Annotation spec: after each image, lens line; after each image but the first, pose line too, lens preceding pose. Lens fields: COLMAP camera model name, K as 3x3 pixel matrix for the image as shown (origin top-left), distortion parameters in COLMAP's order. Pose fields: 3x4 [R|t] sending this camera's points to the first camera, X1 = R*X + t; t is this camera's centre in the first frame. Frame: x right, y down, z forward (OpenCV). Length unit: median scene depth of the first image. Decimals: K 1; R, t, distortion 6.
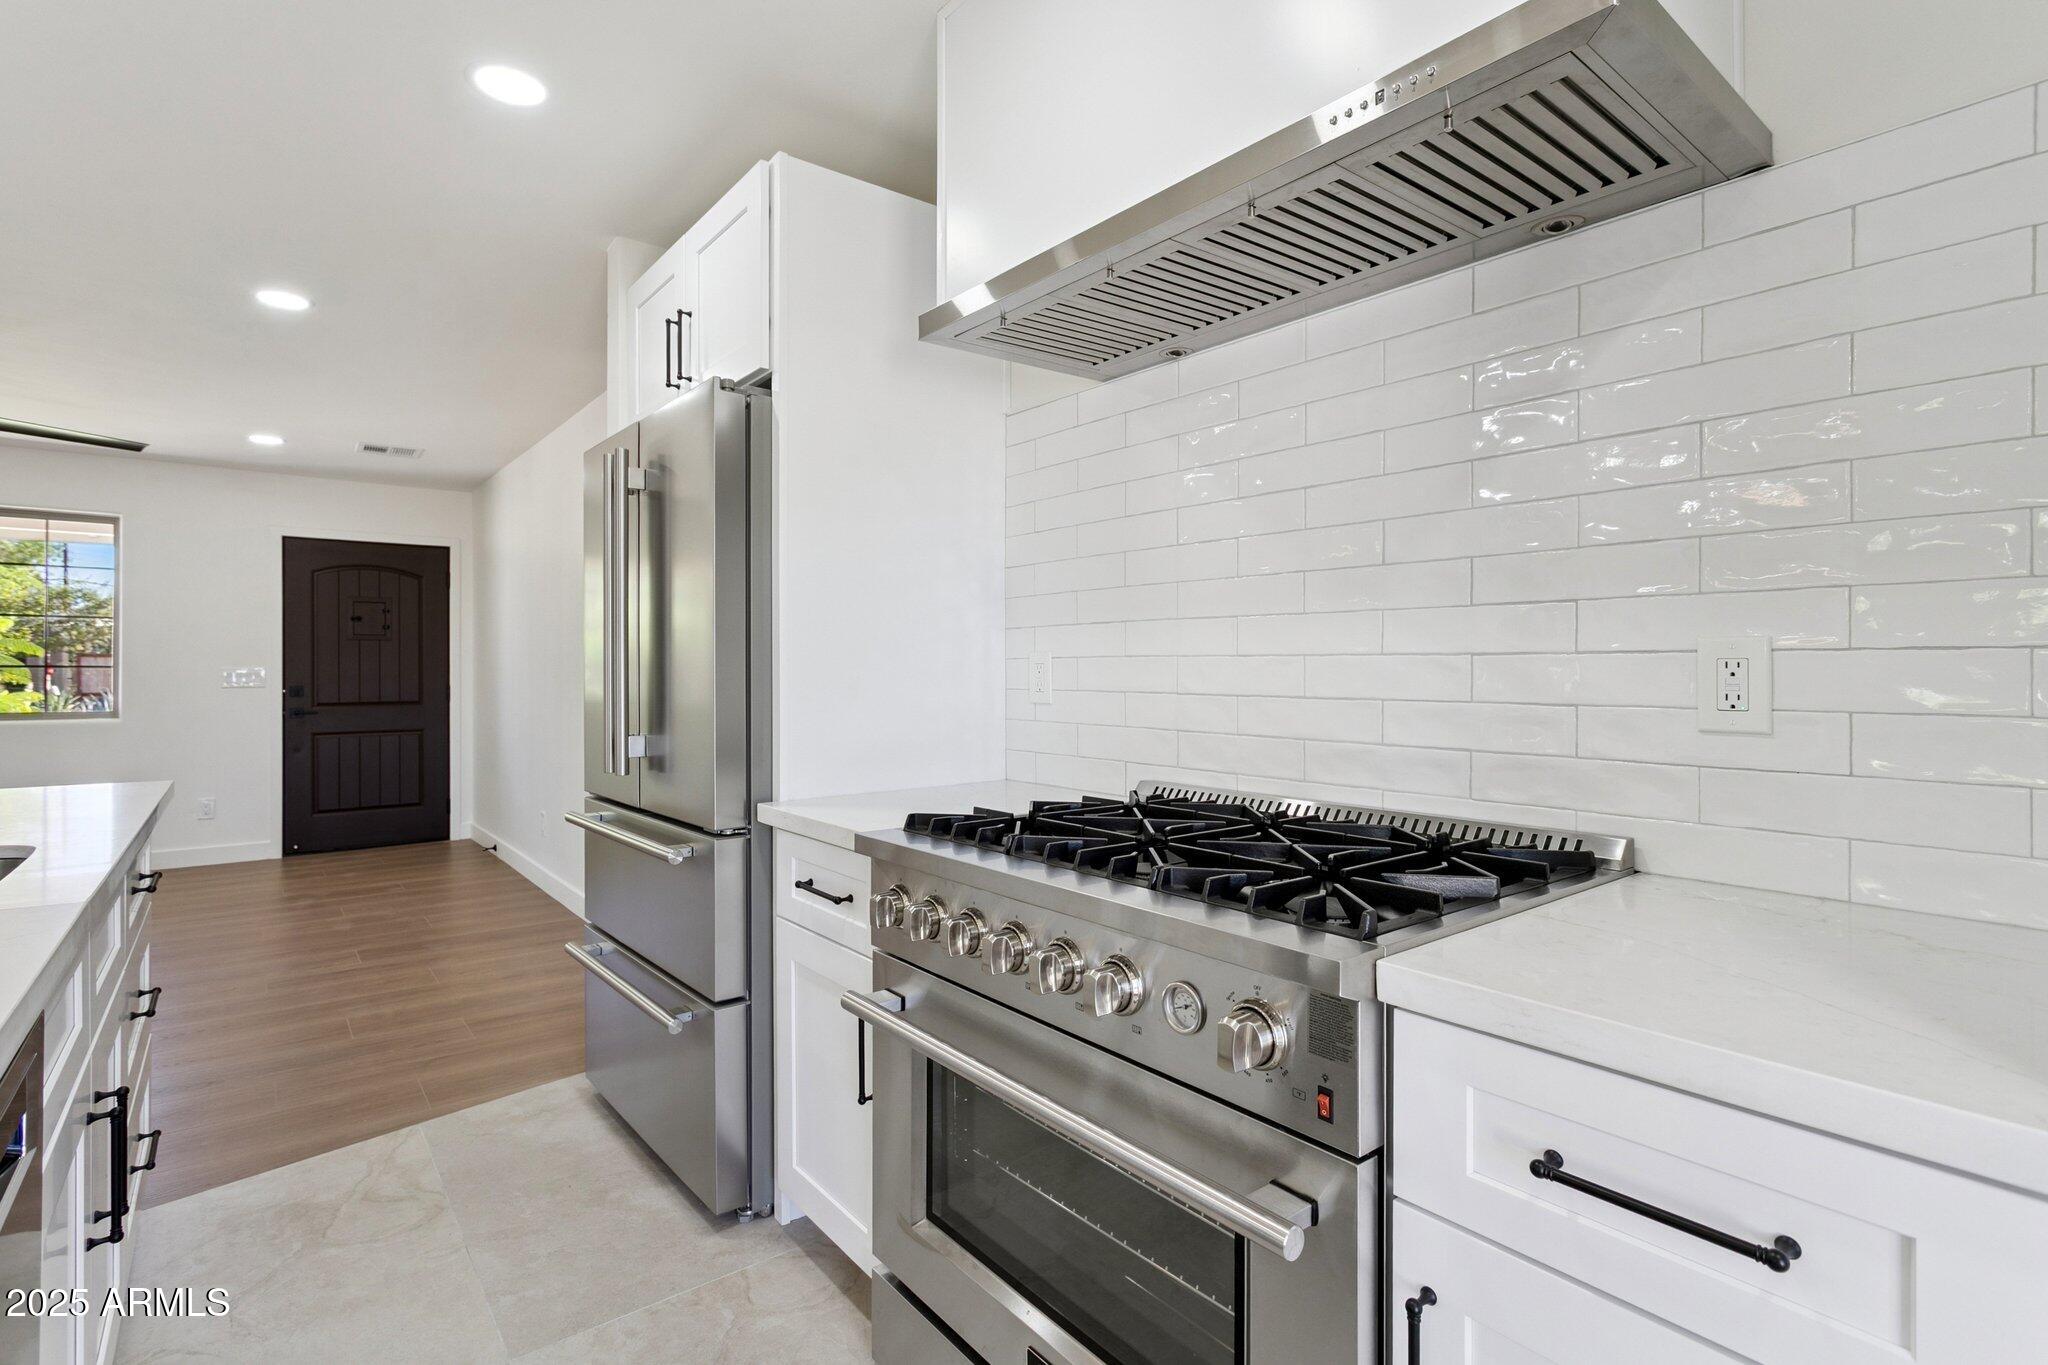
lens RADIAL K [[980.6, 0, 1030.1], [0, 980.6, 677.0], [0, 0, 1]] dist [0.000142, -0.000038]
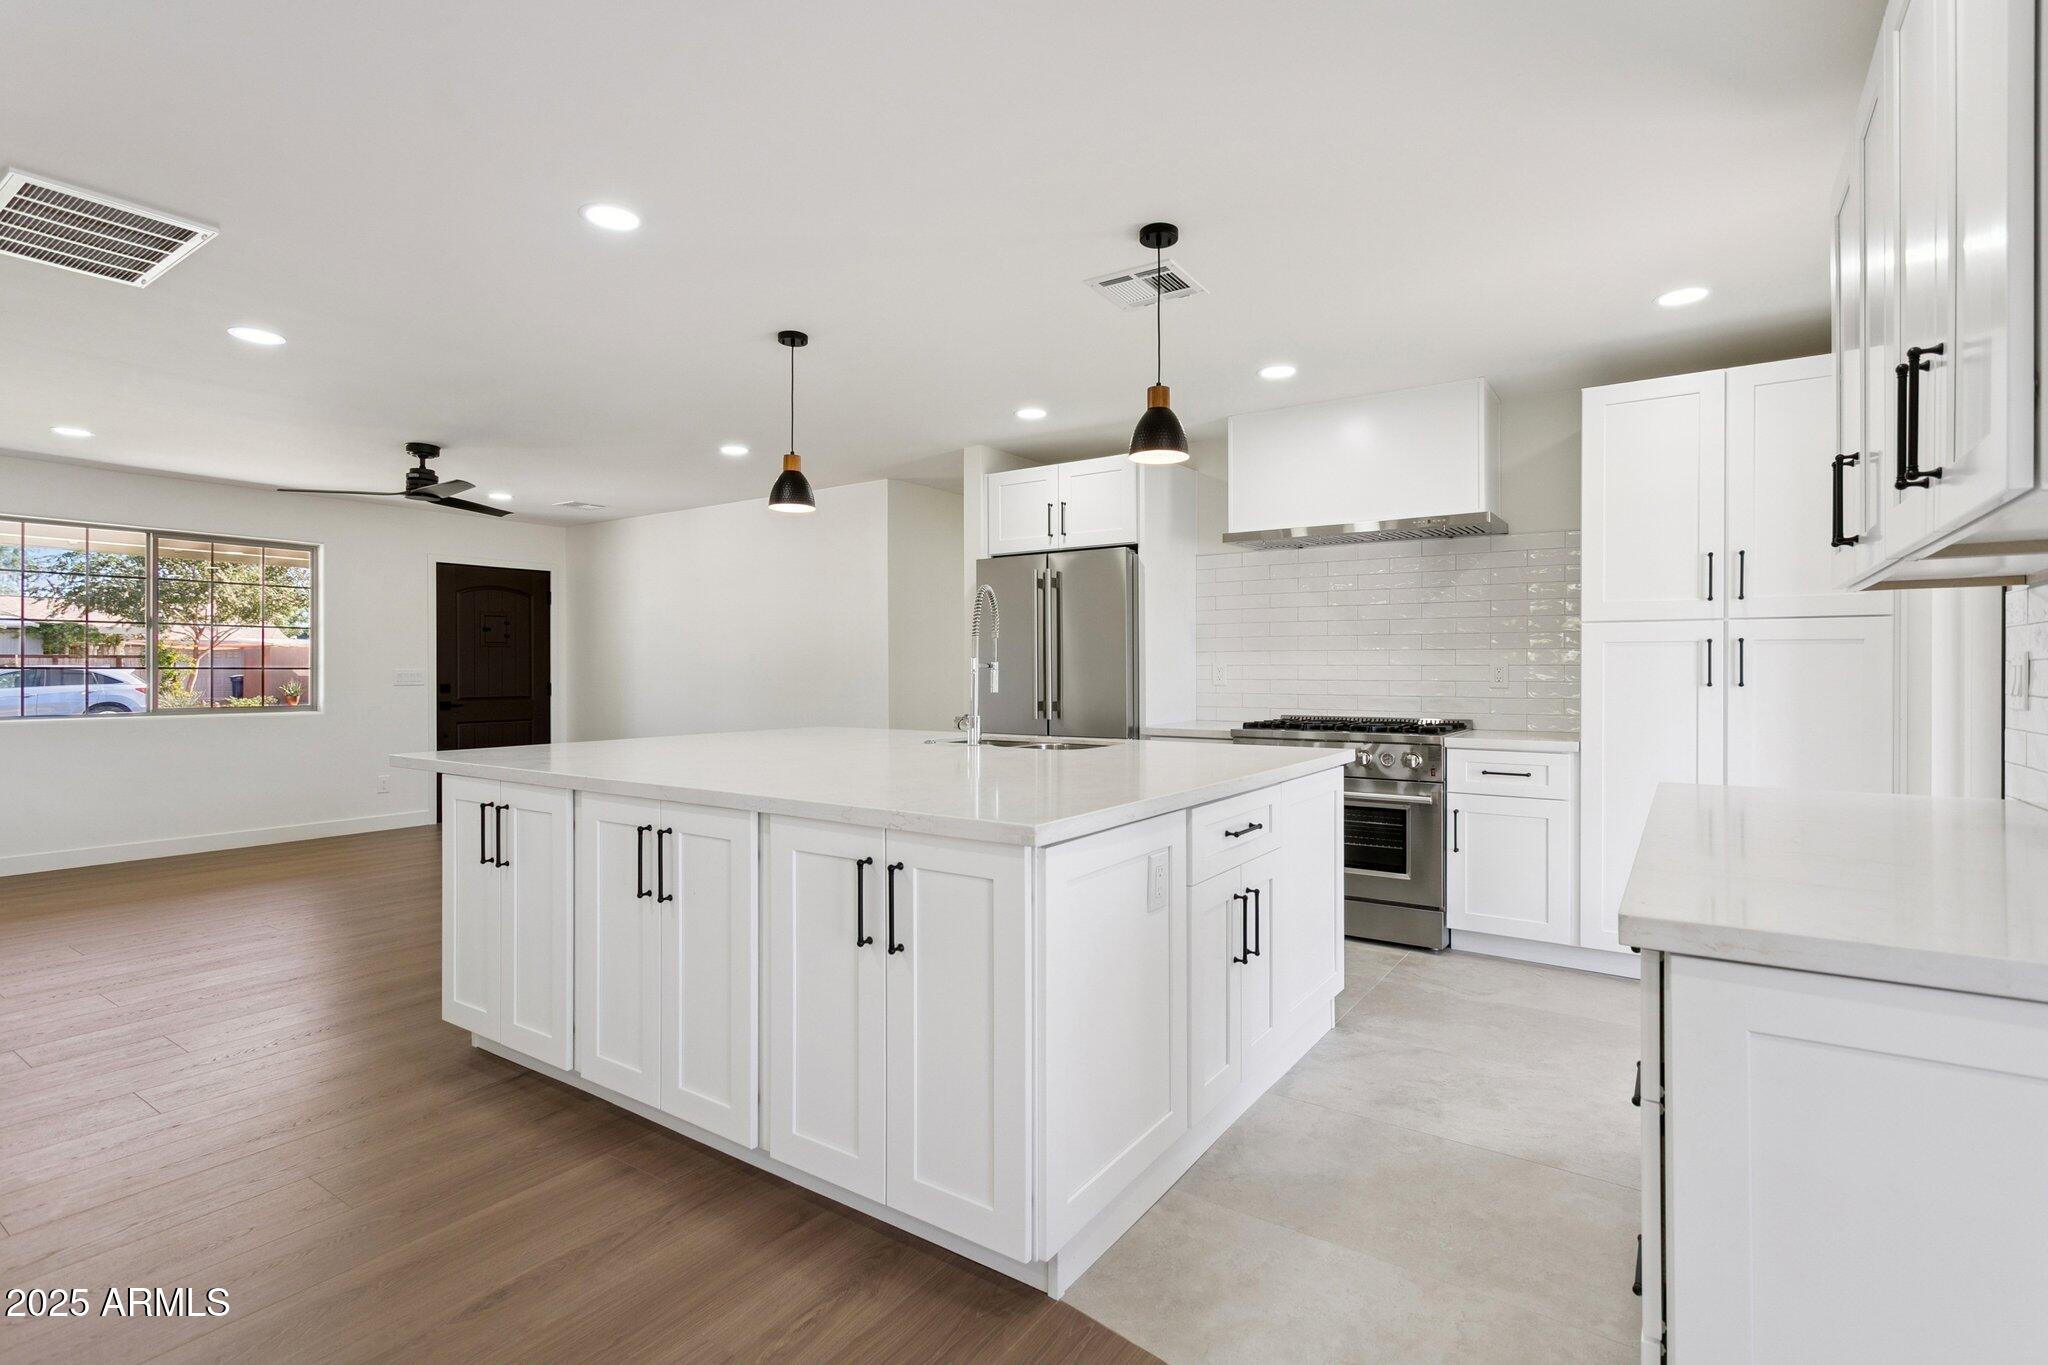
lens RADIAL K [[980.6, 0, 1030.1], [0, 980.6, 677.0], [0, 0, 1]] dist [0.000142, -0.000038]
pose [[0.956629, -0.001860, 0.291303, -0.435736], [0.002082, 0.999998, -0.000452, 0.003306], [-0.291301, 0.001039, 0.956631, -0.428956]]
